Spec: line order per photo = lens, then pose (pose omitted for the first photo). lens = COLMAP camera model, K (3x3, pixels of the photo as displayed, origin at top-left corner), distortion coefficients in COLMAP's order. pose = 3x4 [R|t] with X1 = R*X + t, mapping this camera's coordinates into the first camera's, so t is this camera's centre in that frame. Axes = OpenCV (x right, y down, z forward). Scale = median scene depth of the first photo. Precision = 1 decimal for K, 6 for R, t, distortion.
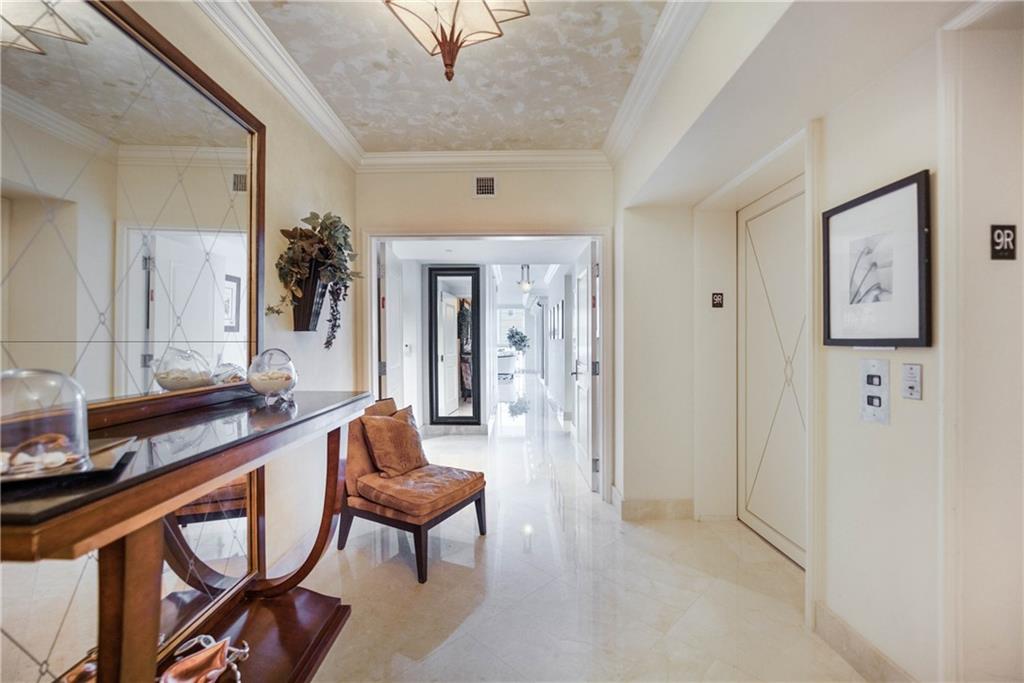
lens RADIAL K [[427.6, 0, 507.9], [0, 427.6, 344.7], [0, 0, 1]] dist [-0.017231, 0.000187]
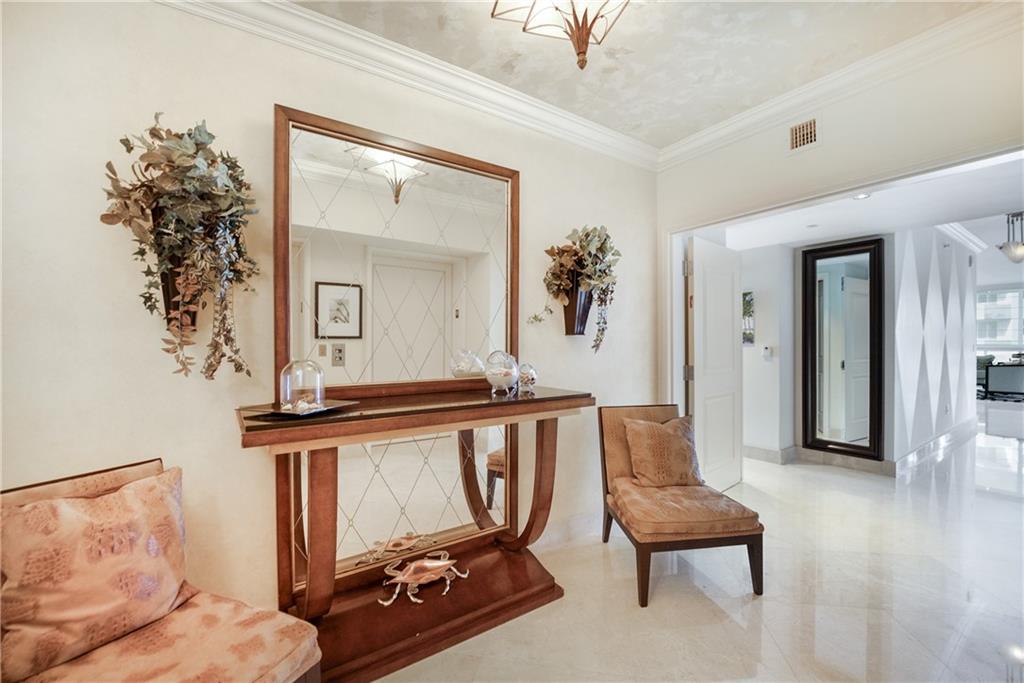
lens RADIAL K [[427.6, 0, 507.9], [0, 427.6, 344.7], [0, 0, 1]] dist [-0.017231, 0.000187]
pose [[0.570434, -0.000572, -0.821343, 0.335563], [-0.002176, 0.999995, -0.002208, -0.003588], [0.821341, 0.003046, 0.570430, 0.202366]]
